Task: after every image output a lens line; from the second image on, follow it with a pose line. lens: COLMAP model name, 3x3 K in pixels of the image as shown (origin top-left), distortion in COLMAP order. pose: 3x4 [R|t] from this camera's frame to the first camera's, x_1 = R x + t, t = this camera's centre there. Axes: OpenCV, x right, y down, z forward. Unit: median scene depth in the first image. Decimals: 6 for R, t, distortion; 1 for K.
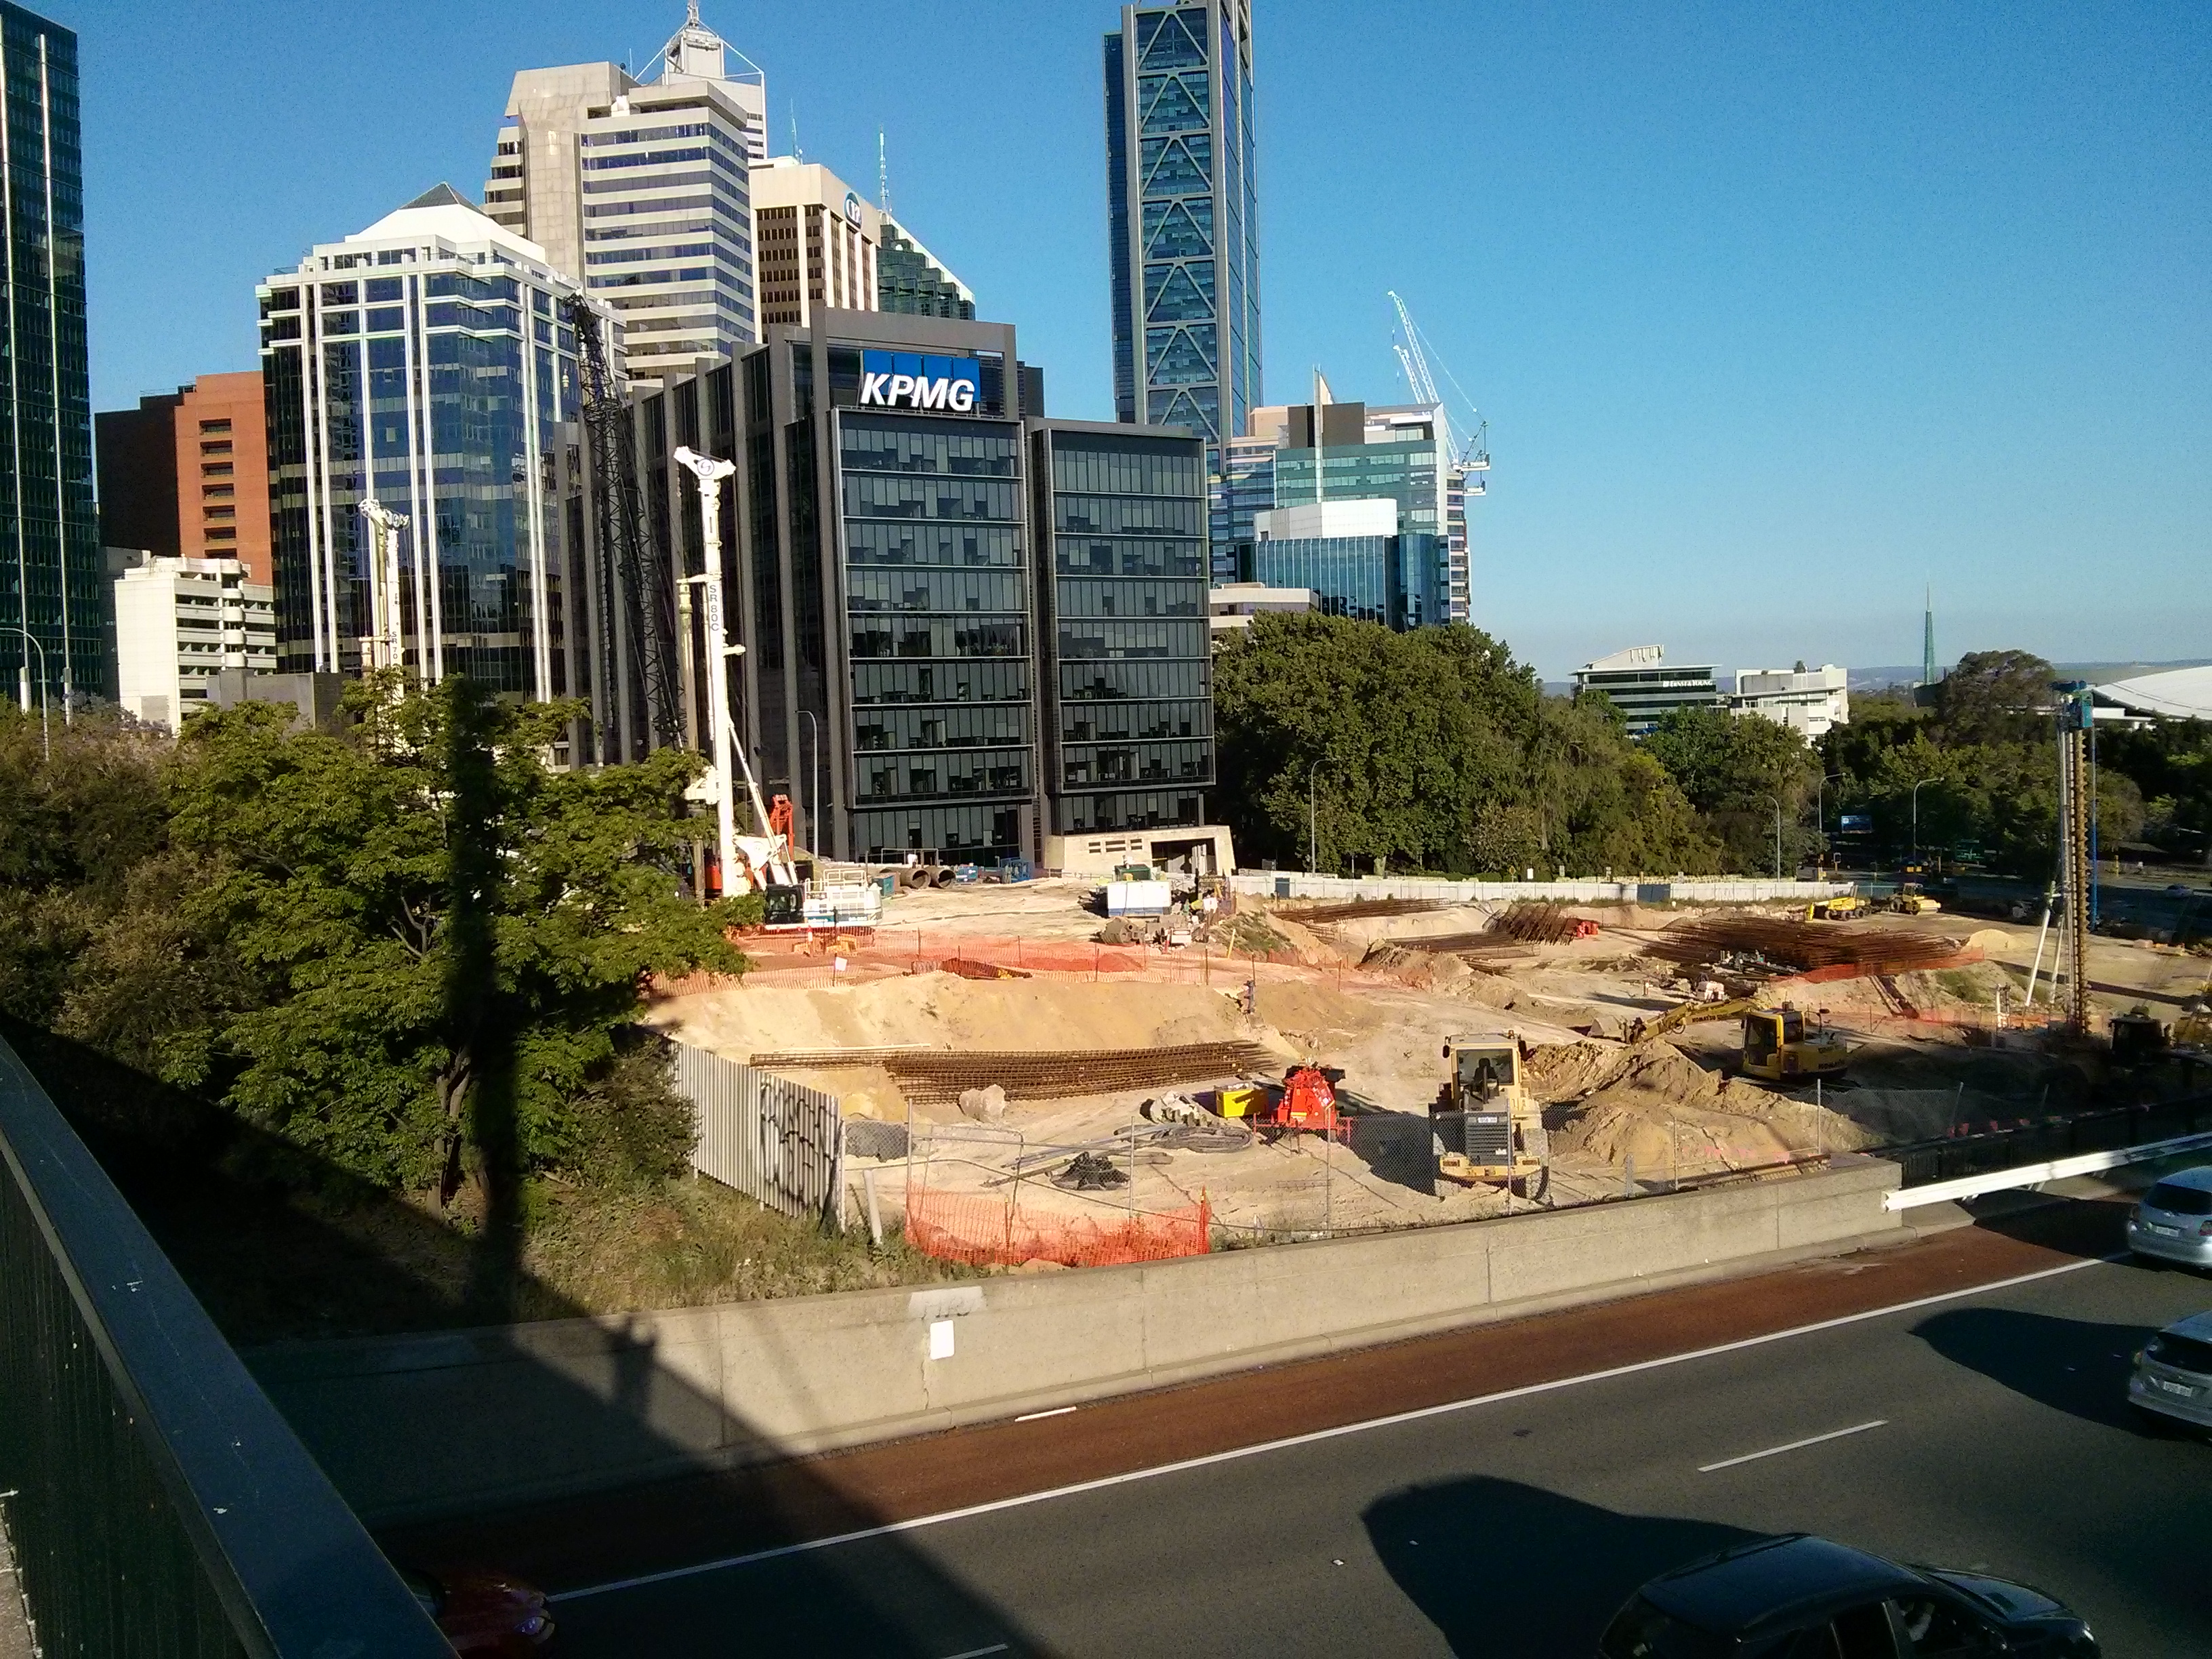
lens RADIAL K [[2022.5, 0, 1135.7], [0, 2022.5, 830.3], [0, 0, 1]] dist [0.121767, -0.451028]
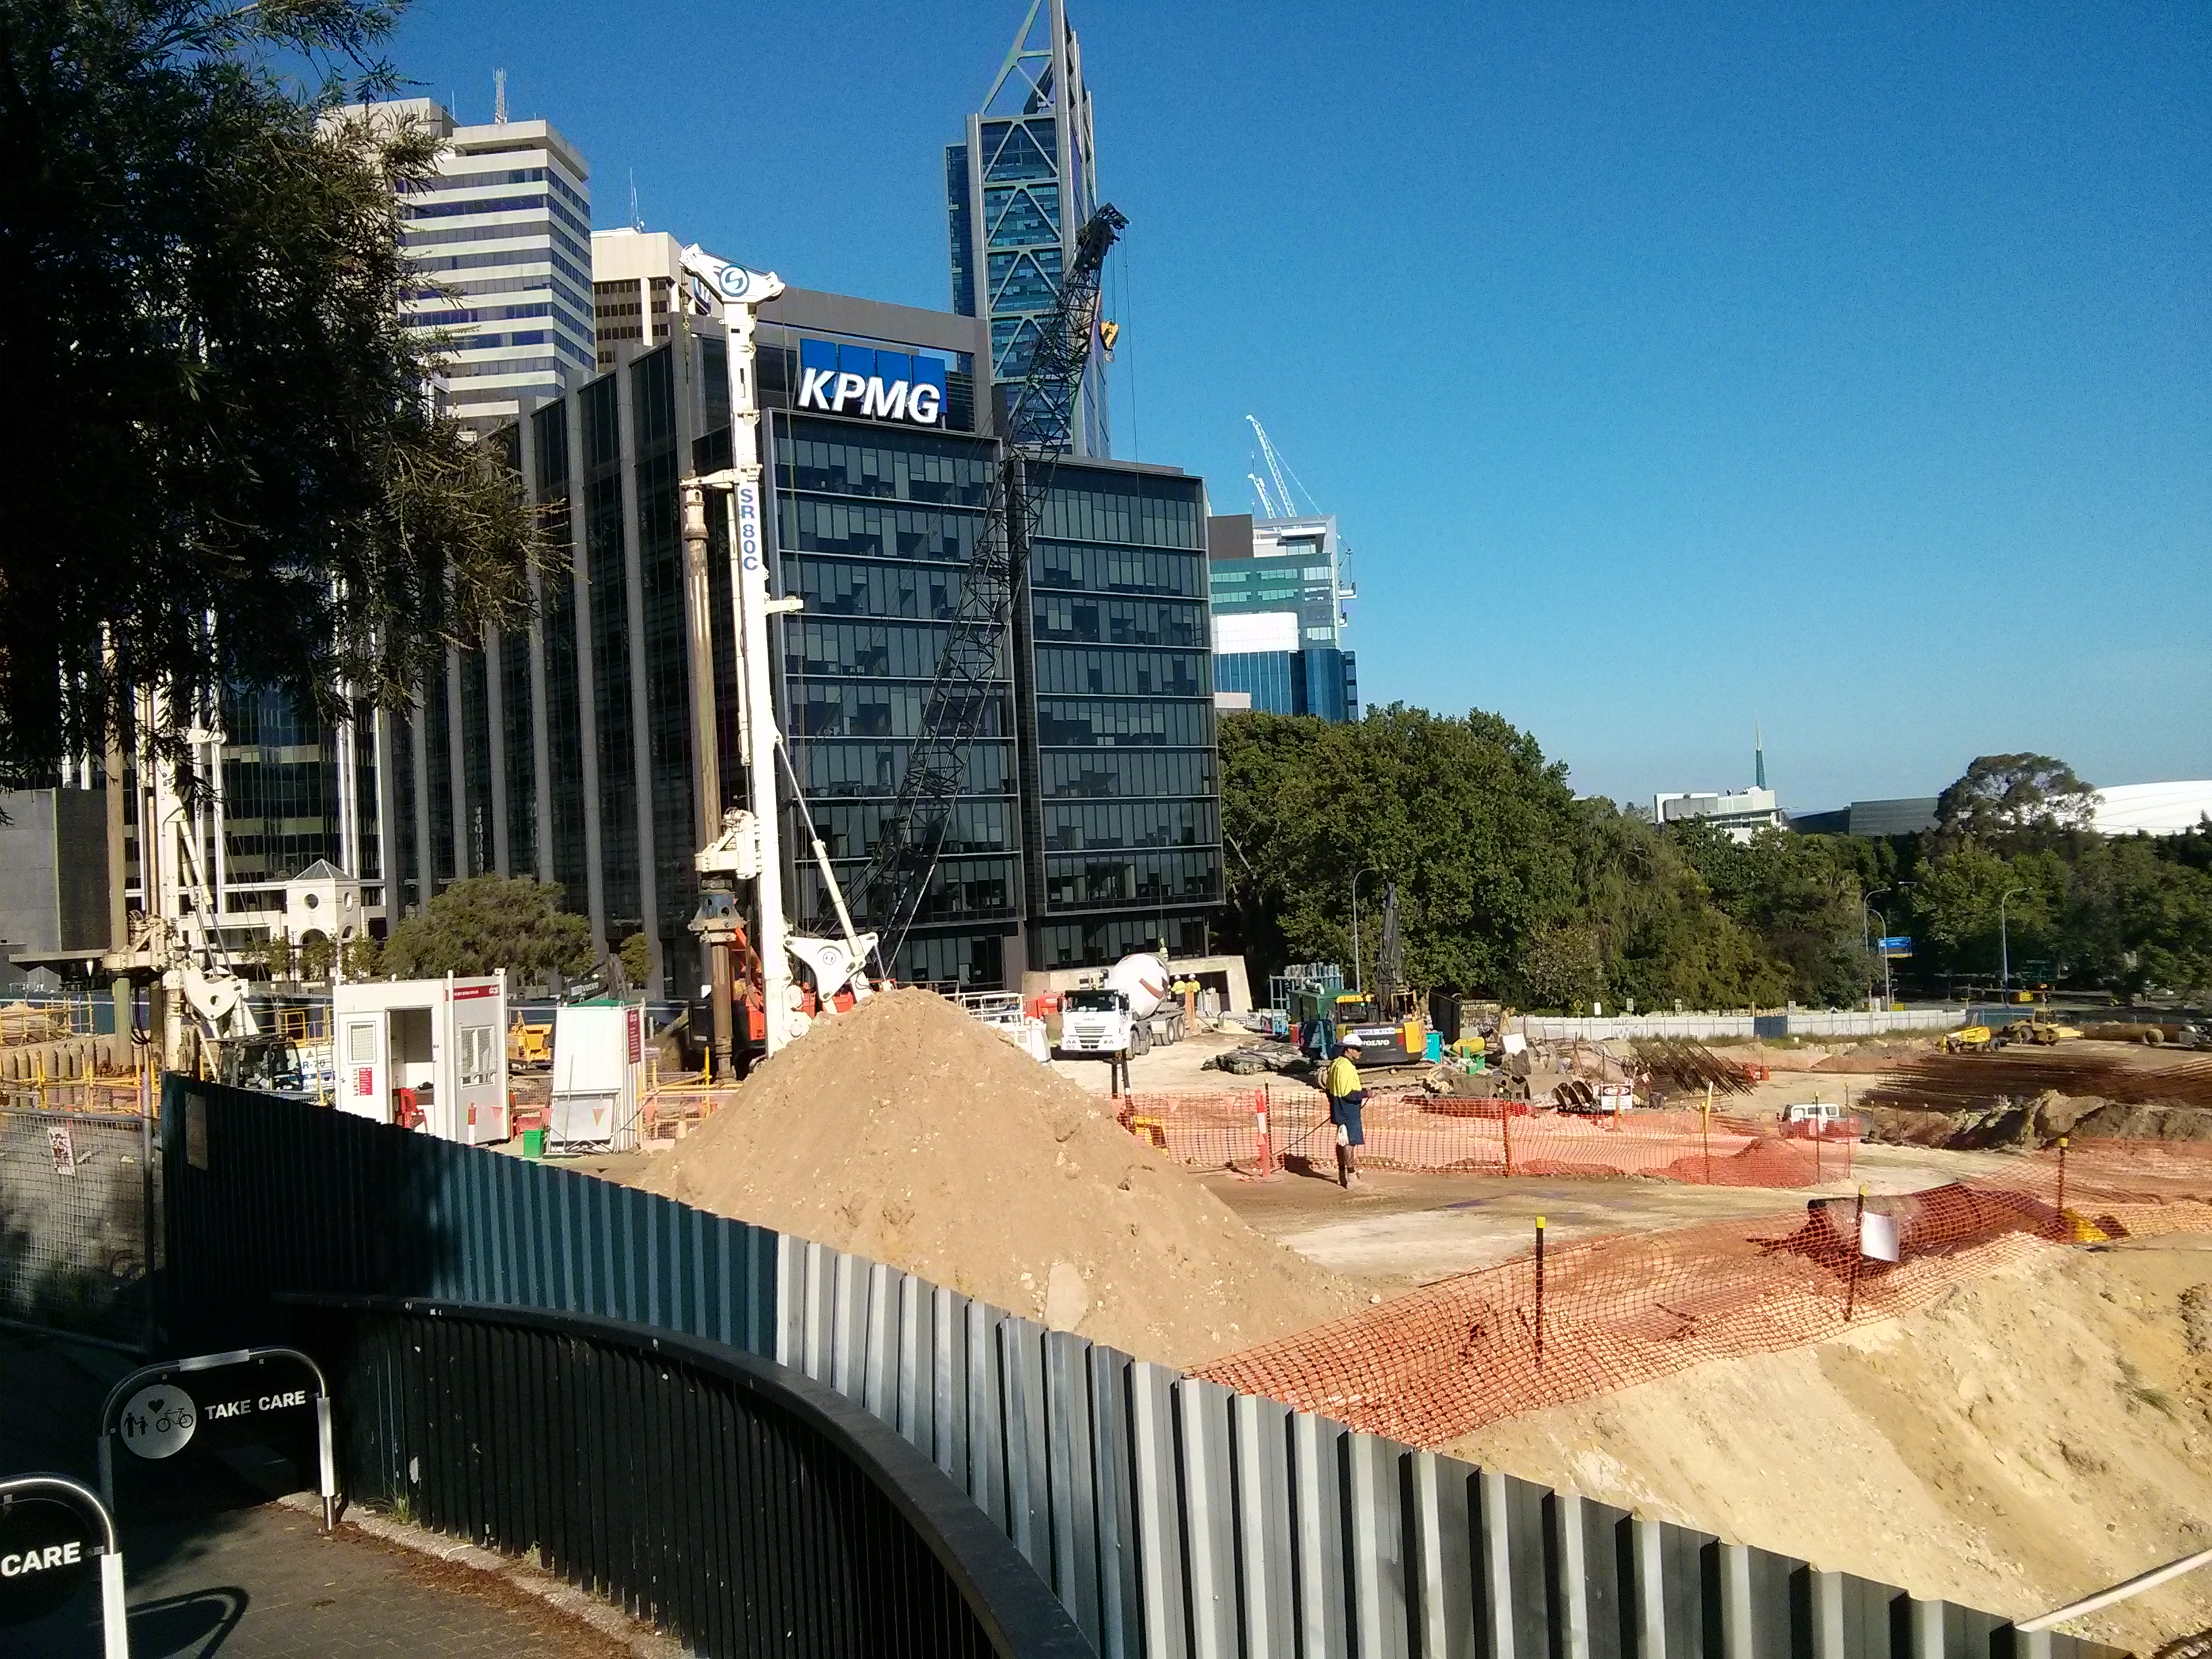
lens RADIAL K [[2022.5, 0, 1135.7], [0, 2022.5, 830.3], [0, 0, 1]] dist [0.121767, -0.451028]
pose [[0.995040, -0.014902, 0.098357, -0.059347], [0.022523, 0.996790, -0.076827, 0.007051], [-0.096896, 0.078661, 0.992181, 0.165637]]
